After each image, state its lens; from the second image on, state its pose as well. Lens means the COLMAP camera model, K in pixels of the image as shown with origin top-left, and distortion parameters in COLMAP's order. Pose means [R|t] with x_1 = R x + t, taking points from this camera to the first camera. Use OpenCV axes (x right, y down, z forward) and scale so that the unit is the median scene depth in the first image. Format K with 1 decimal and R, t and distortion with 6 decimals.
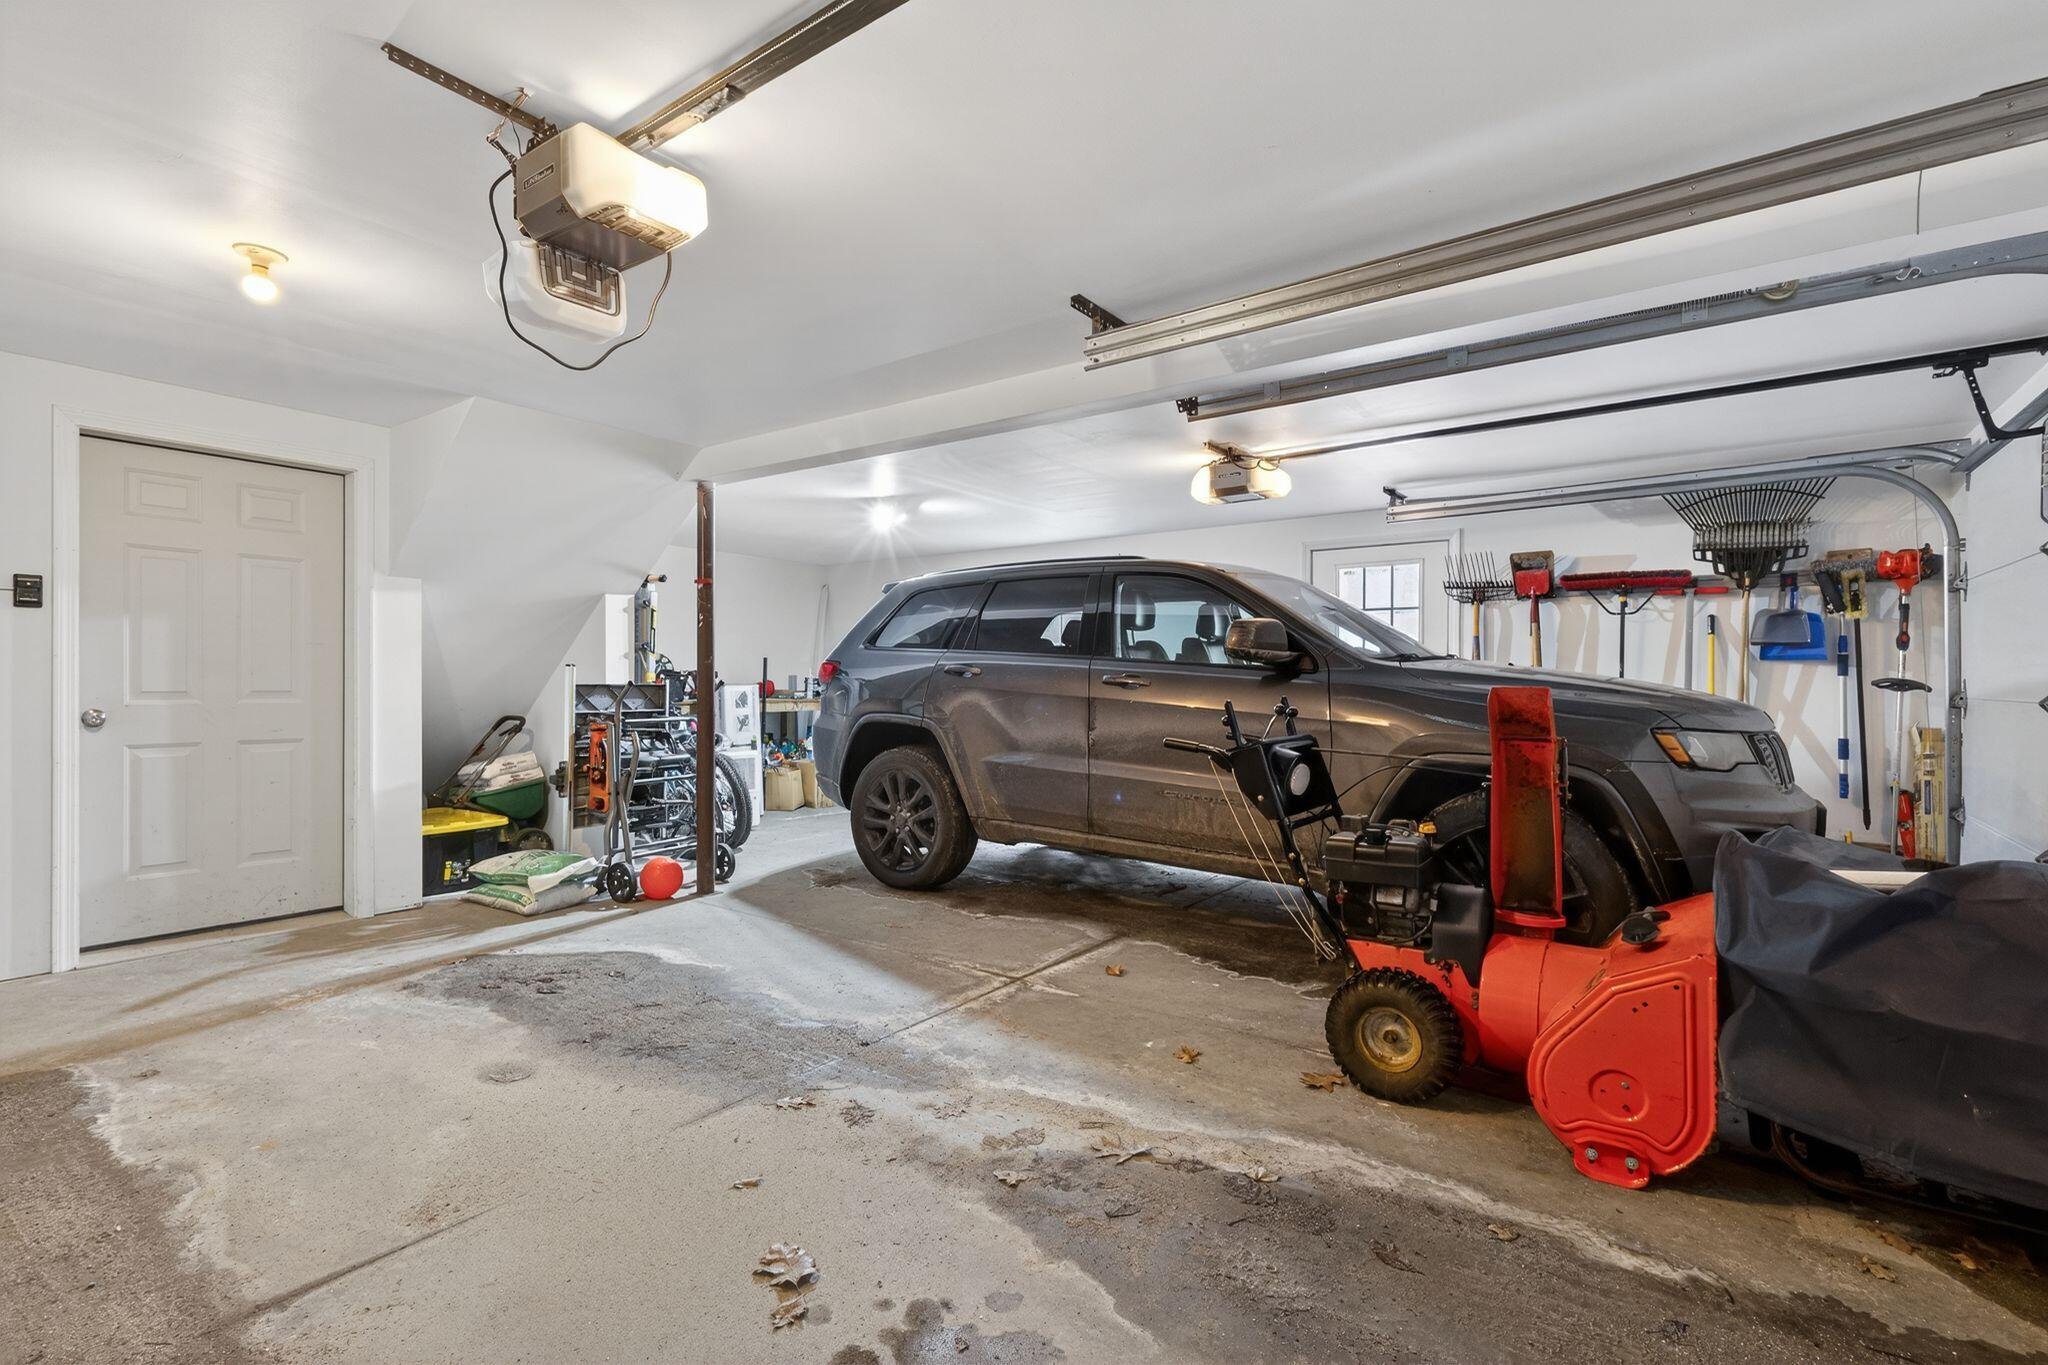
lens RADIAL K [[948.3, 0, 1024.3], [0, 948.3, 687.5], [0, 0, 1]] dist [0.003960, 0.000170]
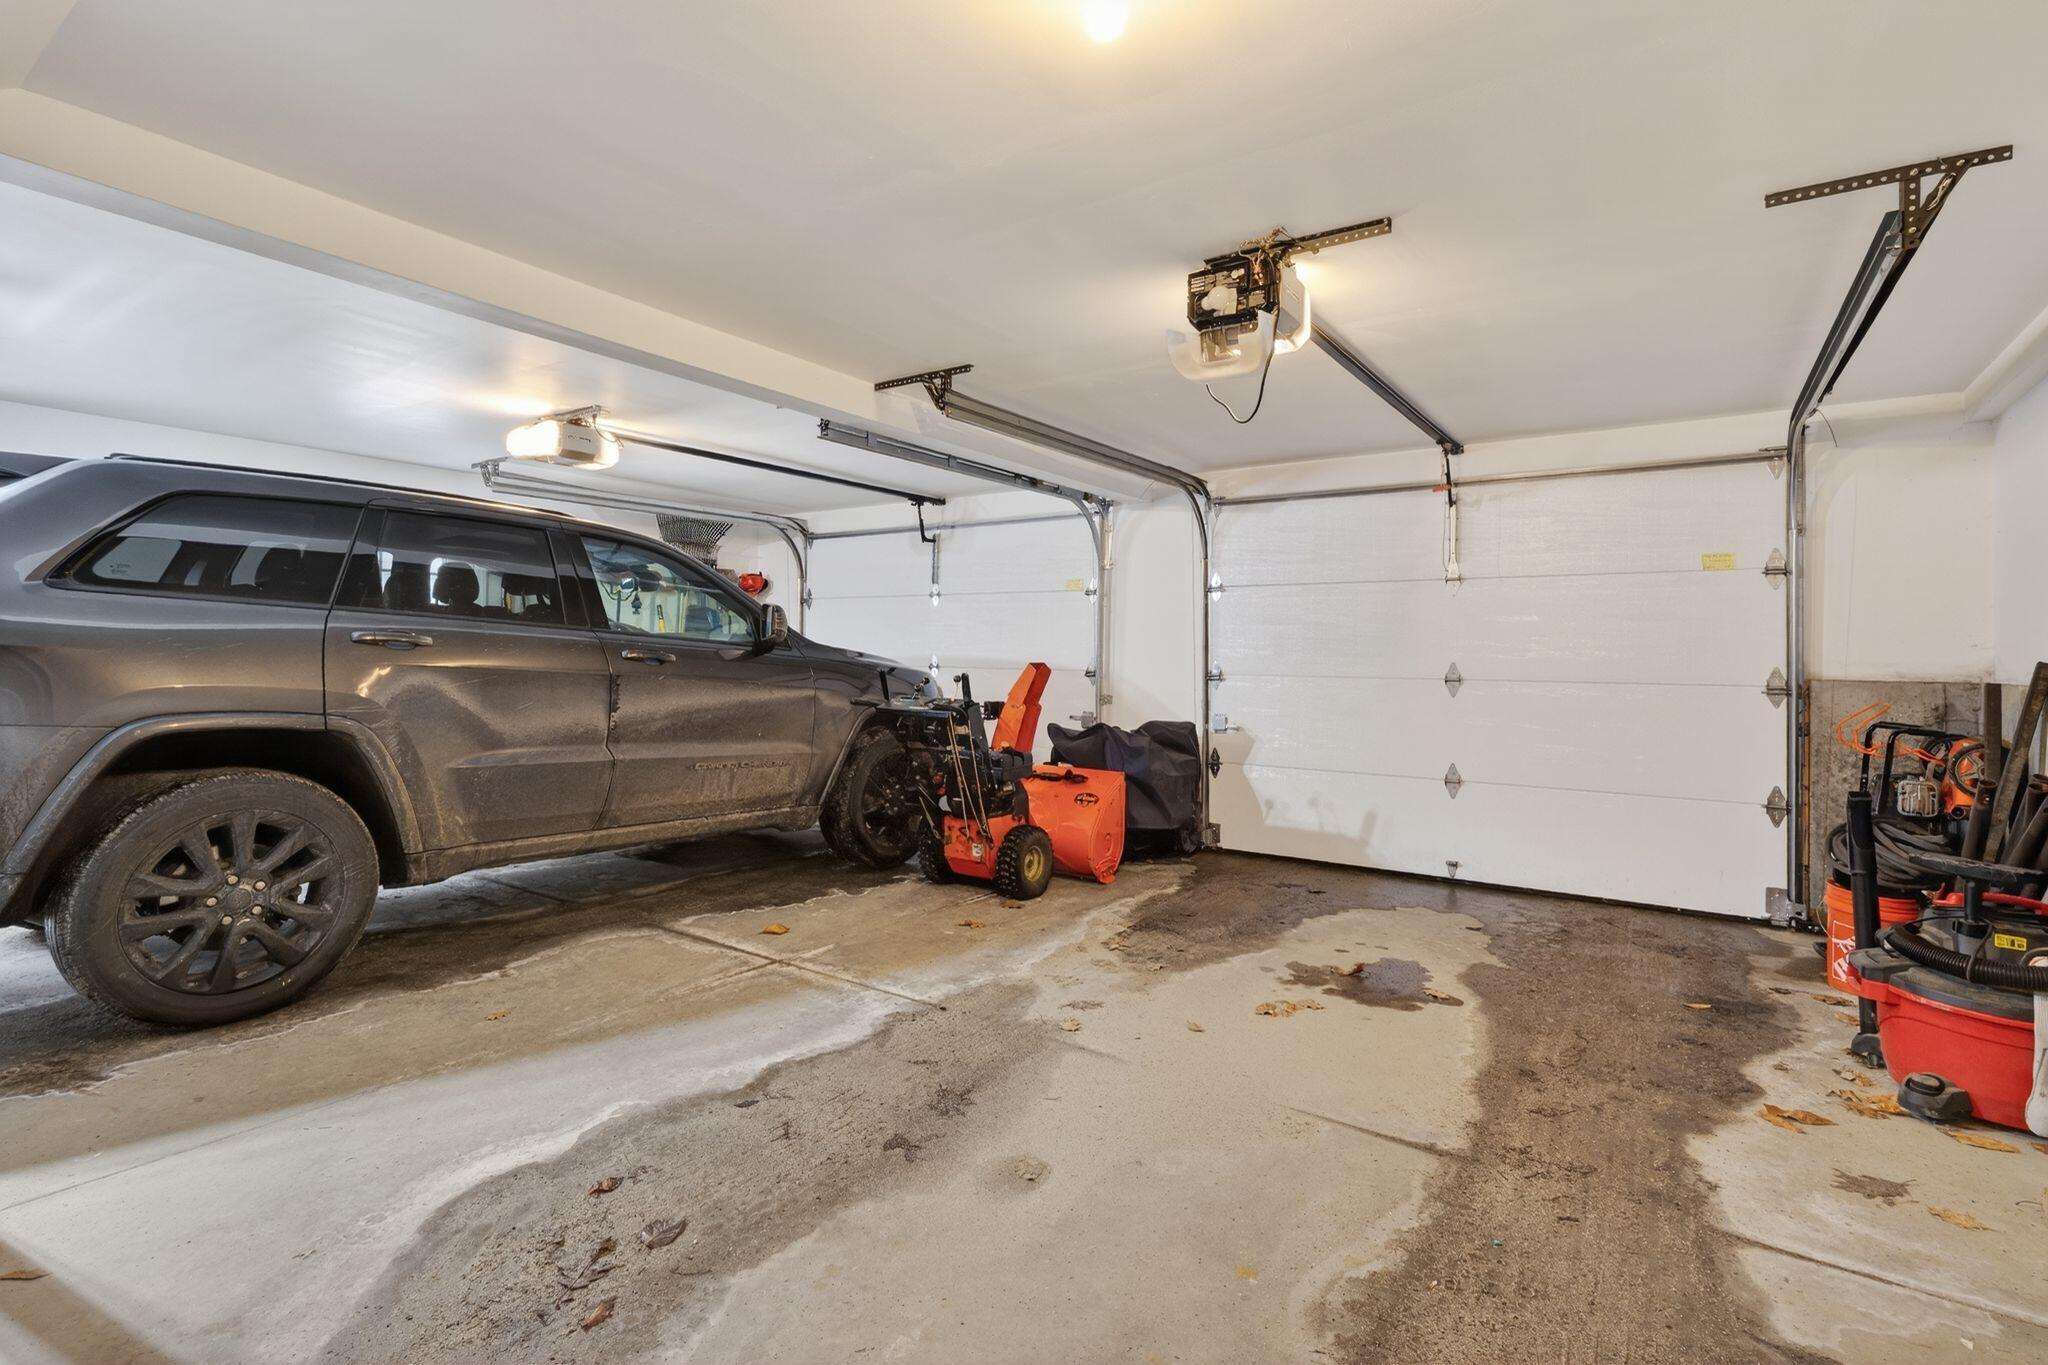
lens RADIAL K [[948.3, 0, 1021.2], [0, 948.3, 646.2], [0, 0, 1]] dist [0.003960, 0.000170]
pose [[-0.019898, 0.004178, 0.999793, -1.051441], [-0.008743, 0.999952, -0.004353, -0.020617], [-0.999764, -0.008827, -0.019861, 0.803576]]
